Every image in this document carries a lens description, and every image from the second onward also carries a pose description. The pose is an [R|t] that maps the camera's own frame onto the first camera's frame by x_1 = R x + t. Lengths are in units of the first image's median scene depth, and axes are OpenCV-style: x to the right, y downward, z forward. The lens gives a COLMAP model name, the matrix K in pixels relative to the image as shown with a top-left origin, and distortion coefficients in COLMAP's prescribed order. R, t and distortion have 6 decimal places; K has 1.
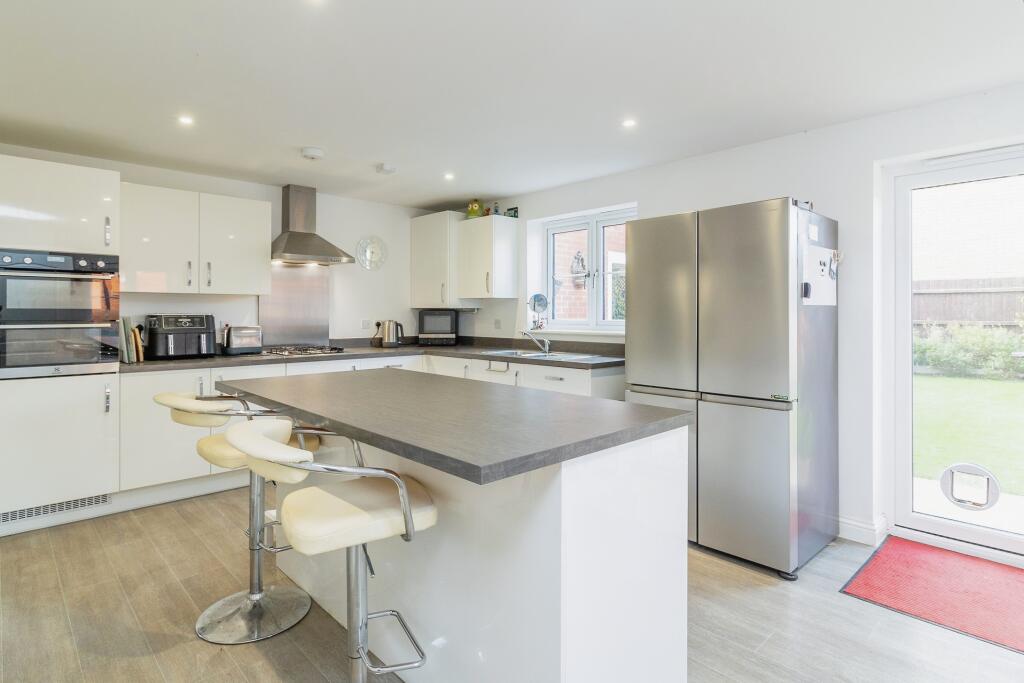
lens RADIAL K [[531.4, 0, 511.6], [0, 531.4, 317.0], [0, 0, 1]] dist [0.001397, -0.000007]
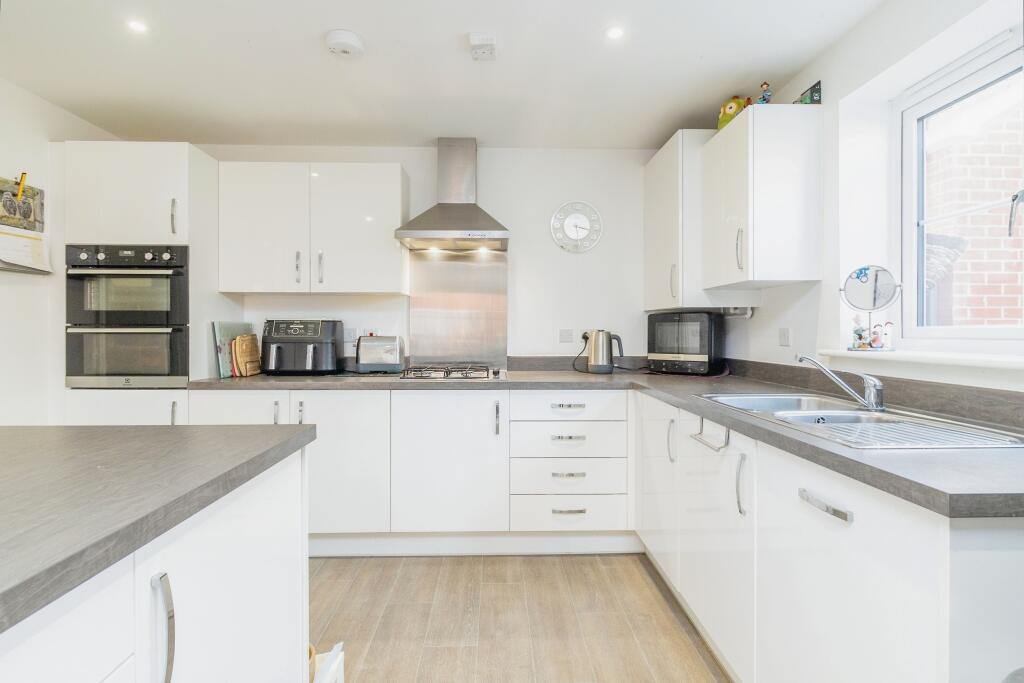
lens RADIAL K [[520.0, 0, 512.0], [0, 520.0, 341.5], [0, 0, 1]] dist [-0.005522, -0.000232]
pose [[0.749656, 0.013255, -0.661694, 0.111002], [-0.005497, 0.999890, 0.013801, 0.012444], [0.661804, -0.006708, 0.749647, 0.497781]]
